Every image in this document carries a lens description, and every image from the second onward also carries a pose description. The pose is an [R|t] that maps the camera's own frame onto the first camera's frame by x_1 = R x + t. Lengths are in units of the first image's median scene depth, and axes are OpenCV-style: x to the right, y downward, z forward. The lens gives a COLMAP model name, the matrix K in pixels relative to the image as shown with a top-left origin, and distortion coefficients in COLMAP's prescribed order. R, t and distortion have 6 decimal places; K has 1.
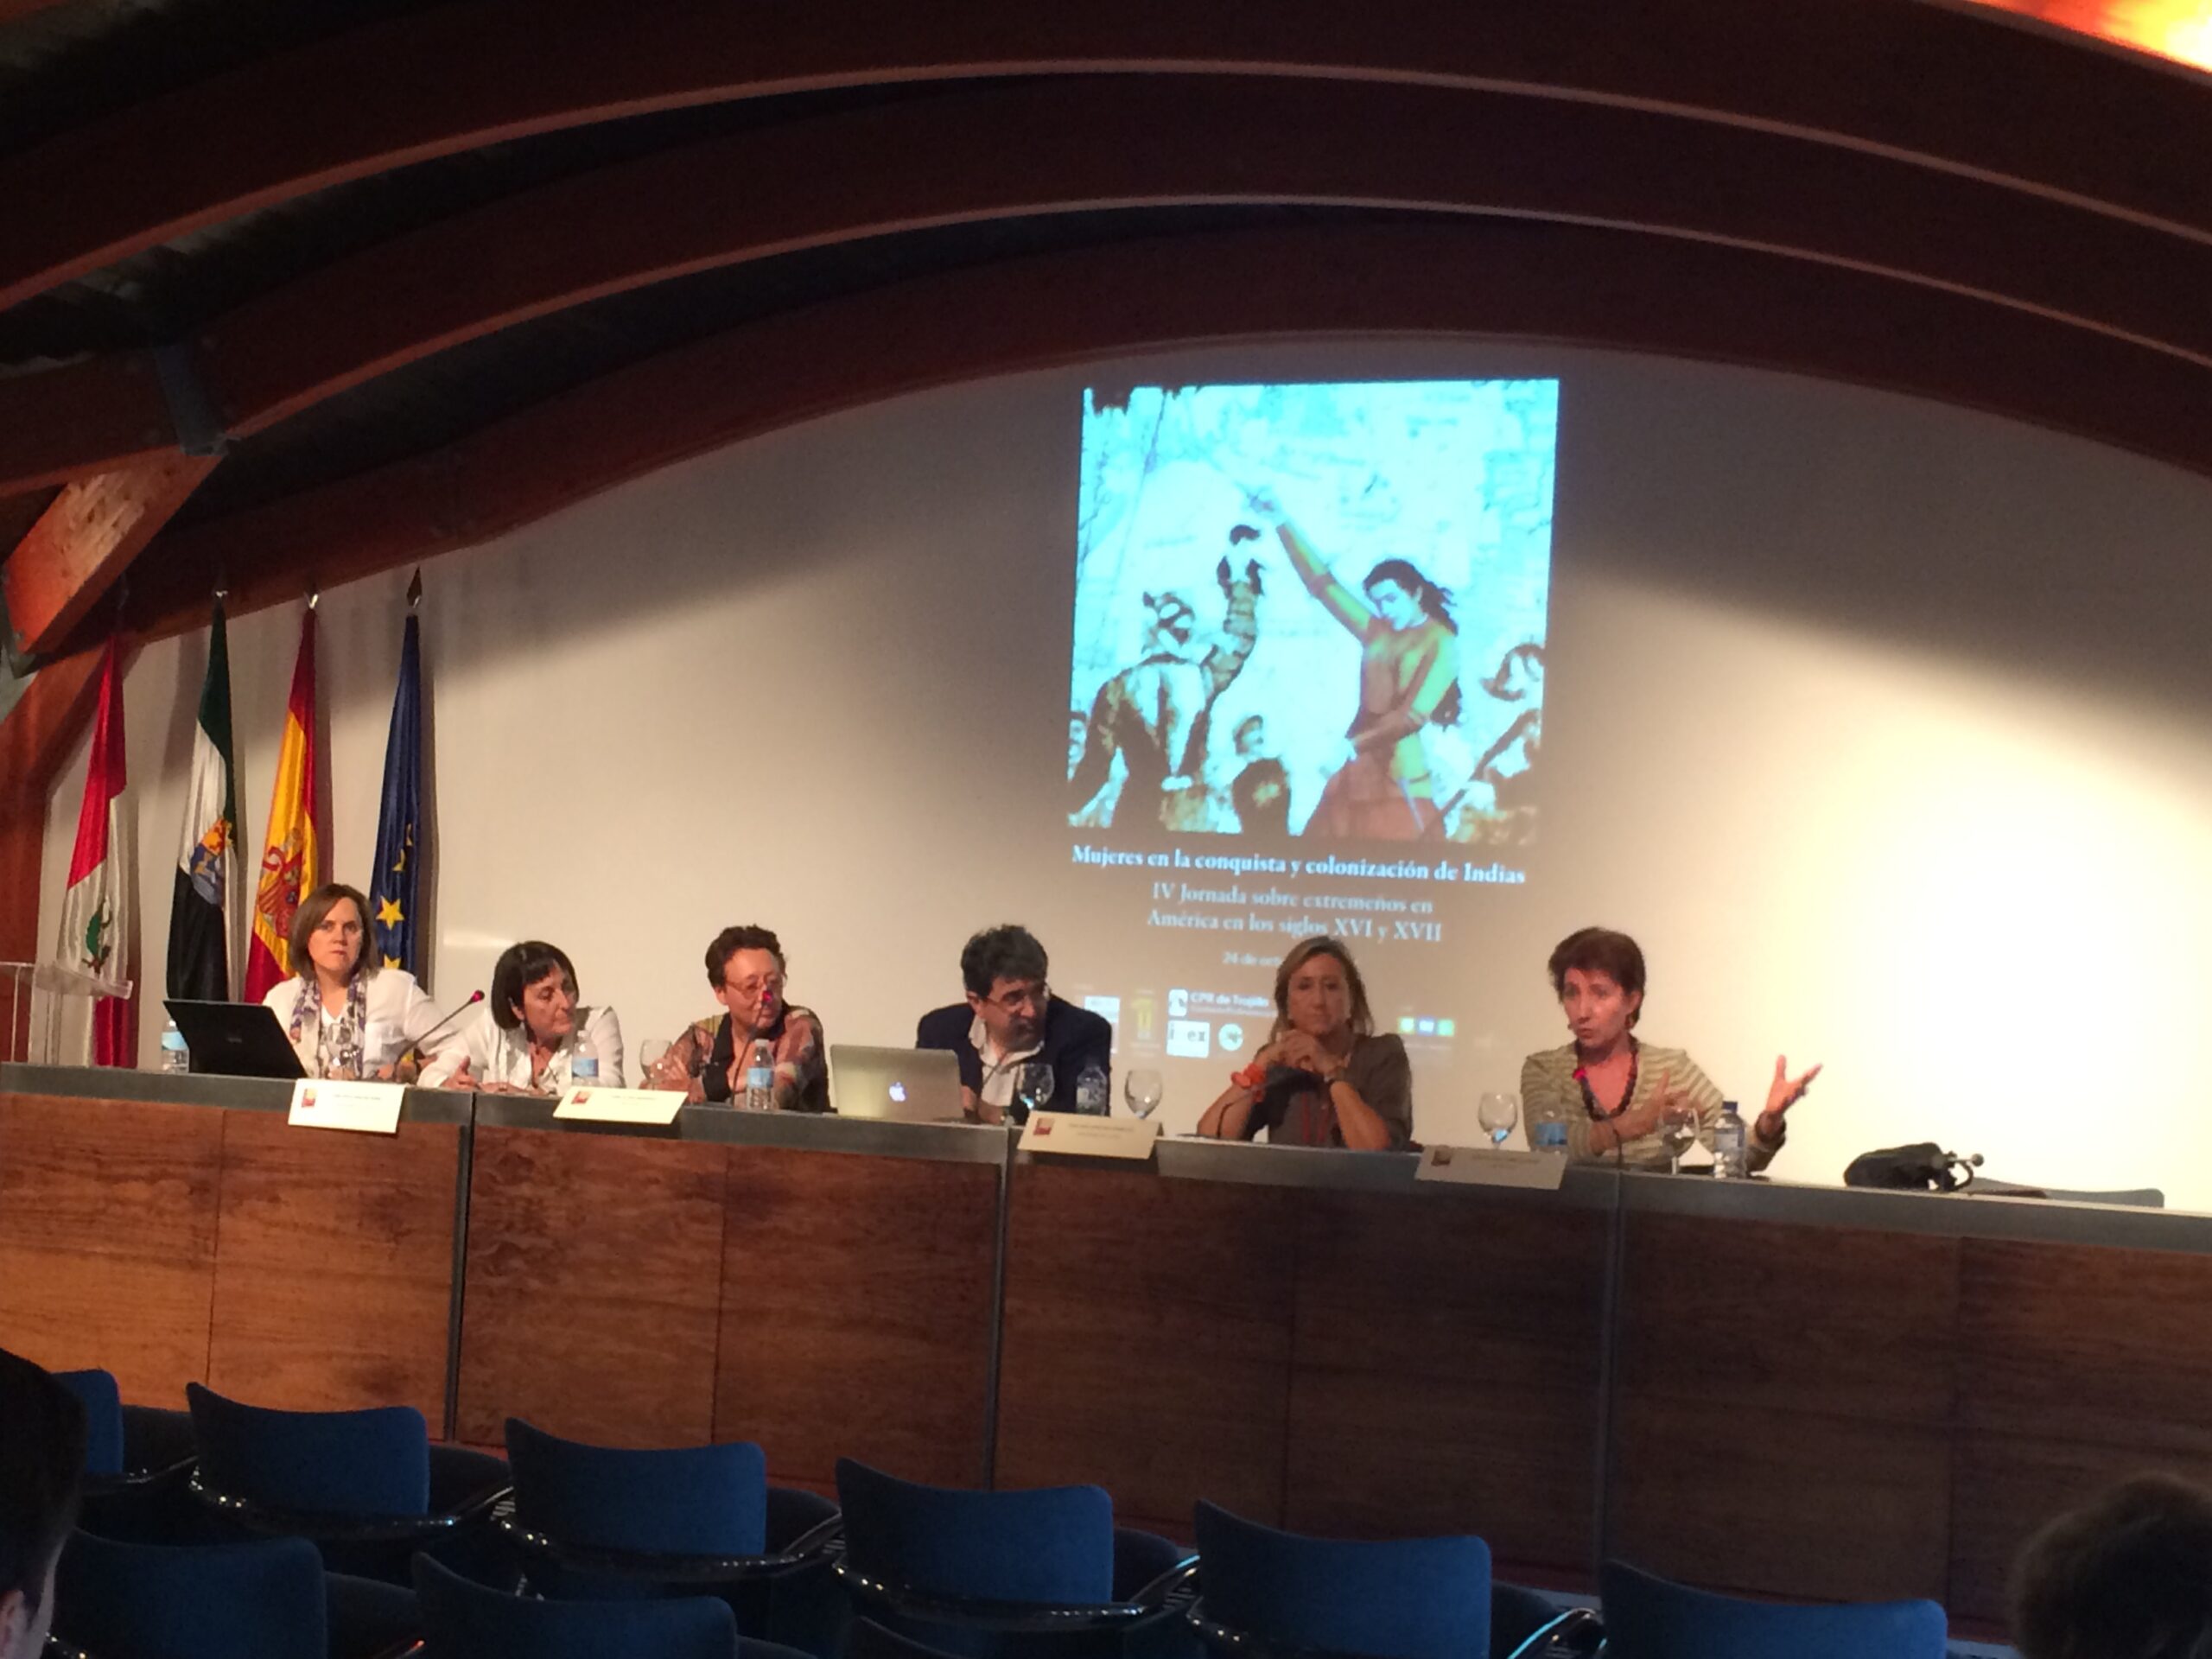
lens RADIAL K [[3362.3, 0, 1043.0], [0, 3362.3, 794.0], [0, 0, 1]] dist [0.080453, 0.000000]
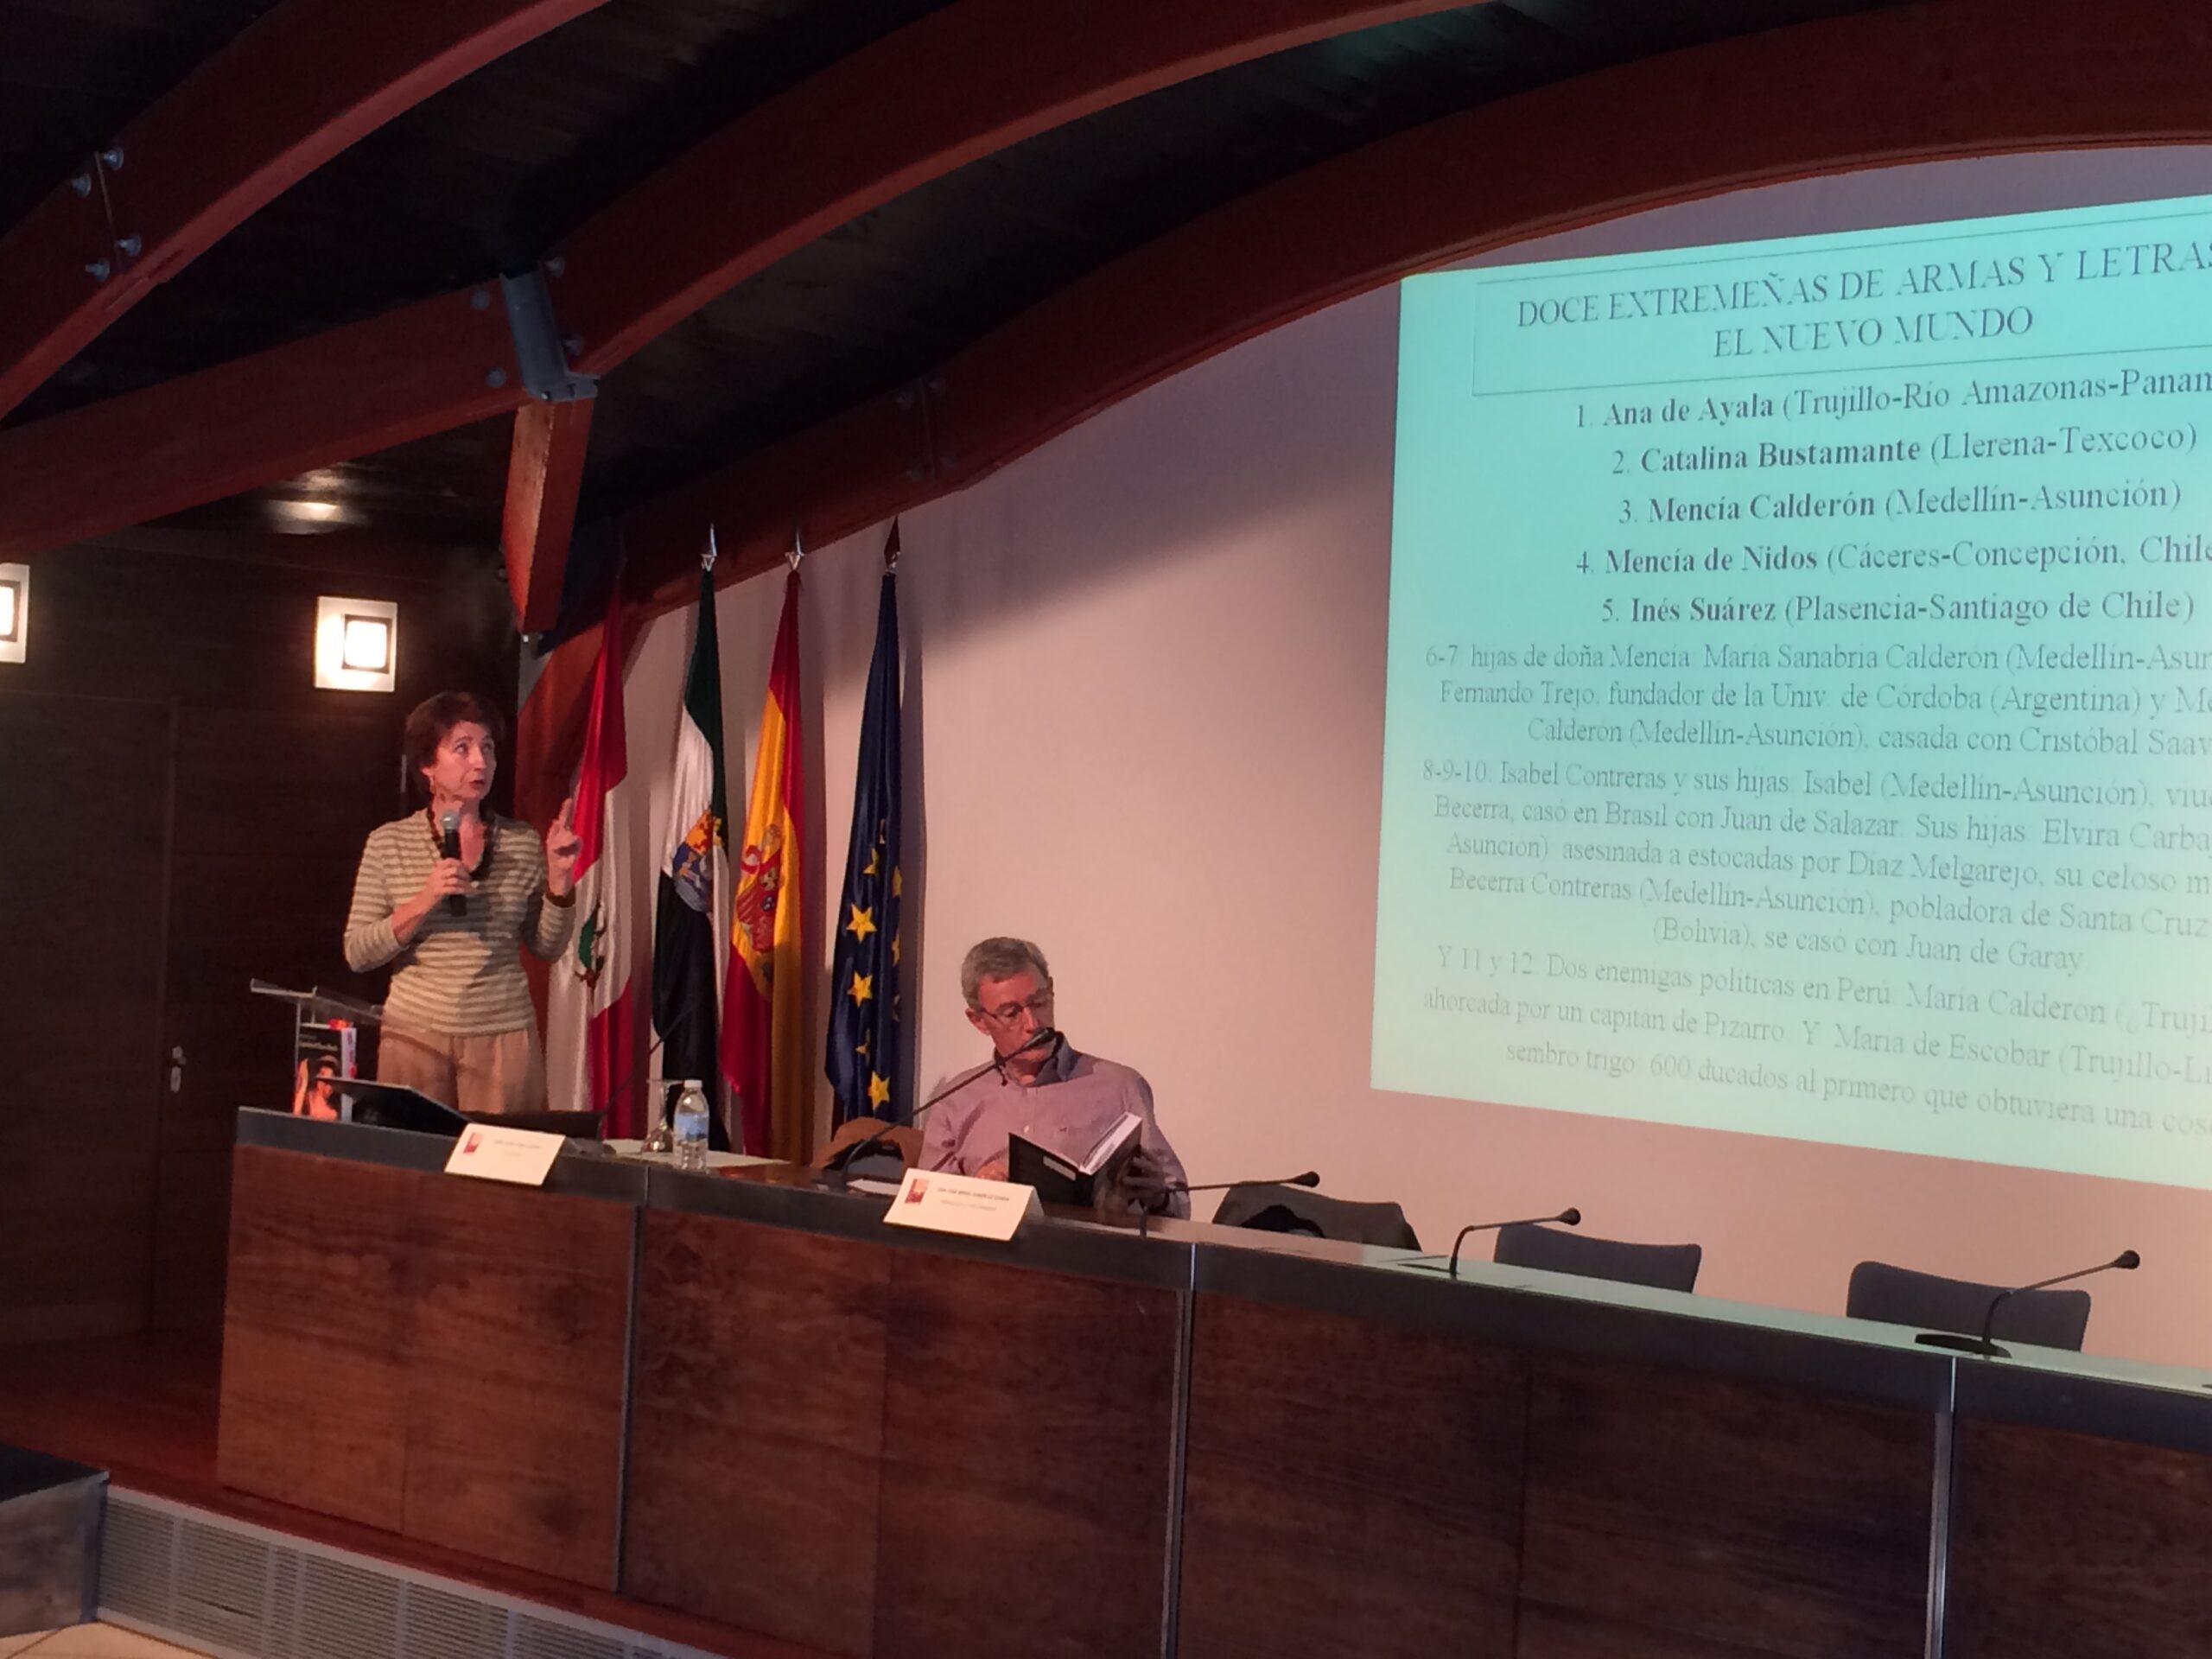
lens RADIAL K [[3405.9, 0, 1116.3], [0, 3405.9, 832.8], [0, 0, 1]] dist [0.061645, 0.000000]
pose [[0.944167, -0.005096, -0.329427, 0.204725], [0.012785, 0.999694, 0.021178, -0.007044], [0.329218, -0.024207, 0.943943, 0.265324]]
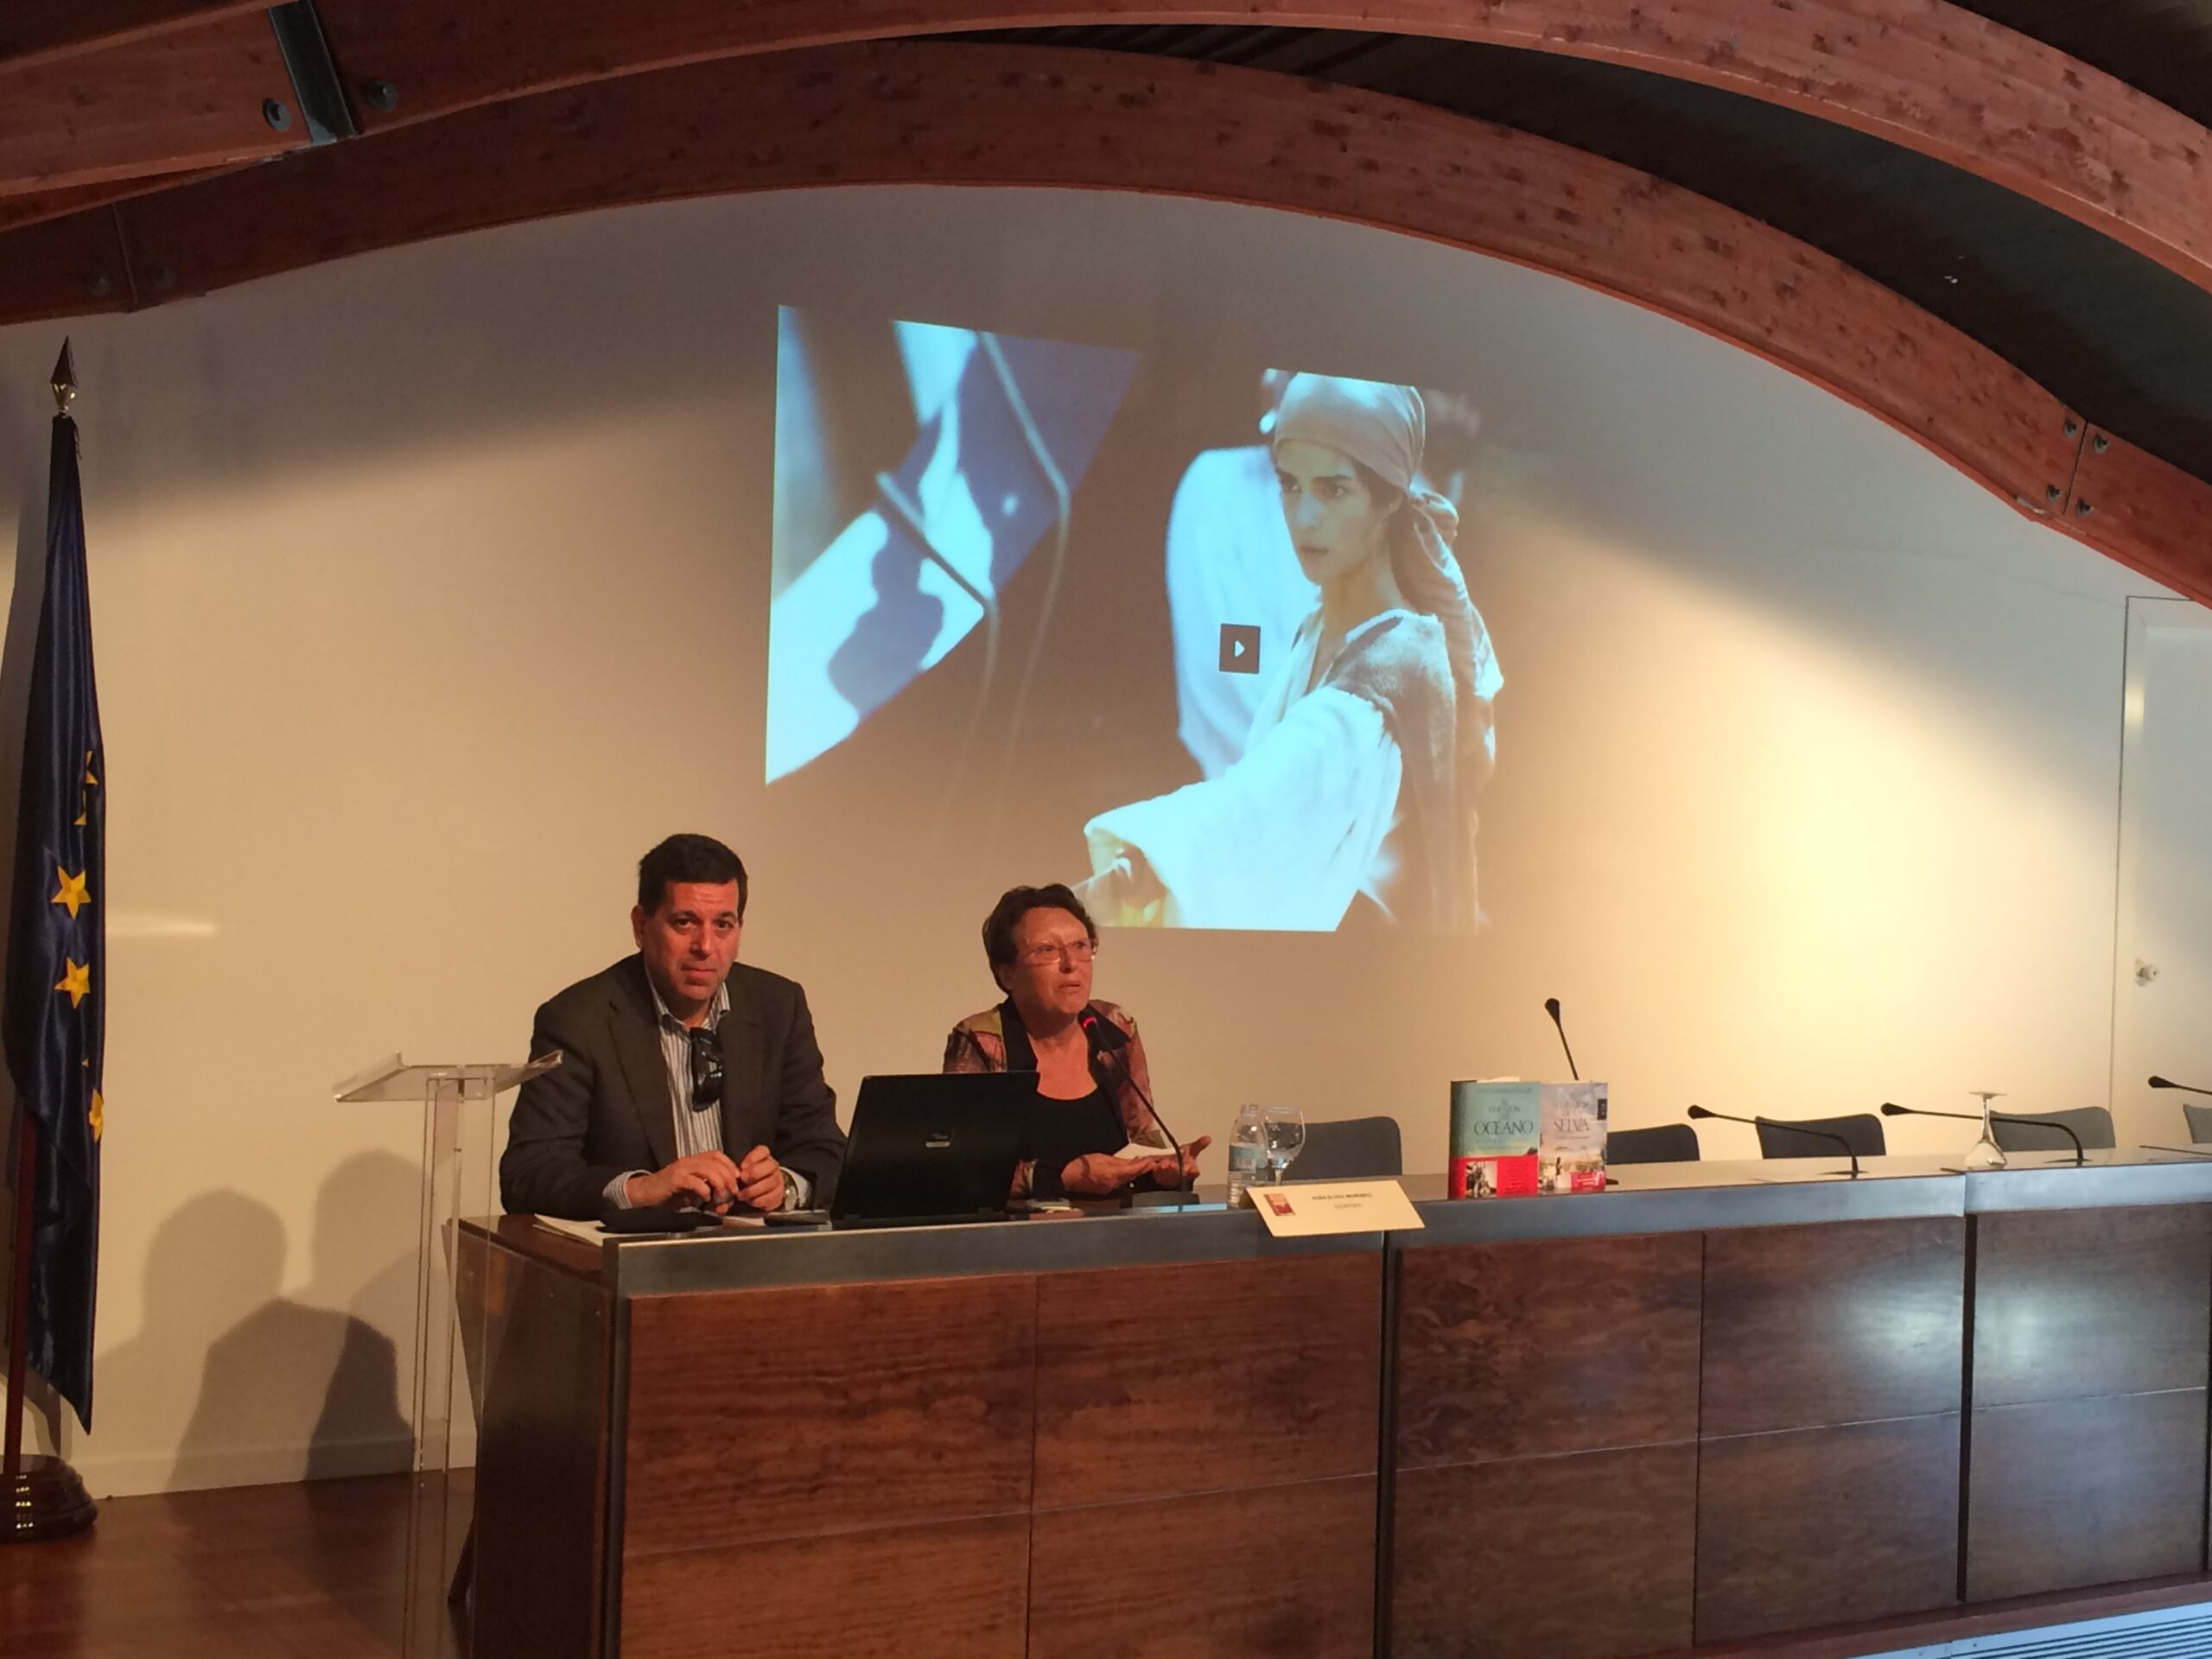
lens RADIAL K [[3184.0, 0, 1099.4], [0, 3184.0, 826.4], [0, 0, 1]] dist [0.069550, 0.000000]
pose [[0.559850, -0.028692, 0.828097, -0.747773], [-0.039417, 0.997347, 0.061205, -0.028796], [-0.827656, -0.066907, 0.557233, 0.676178]]
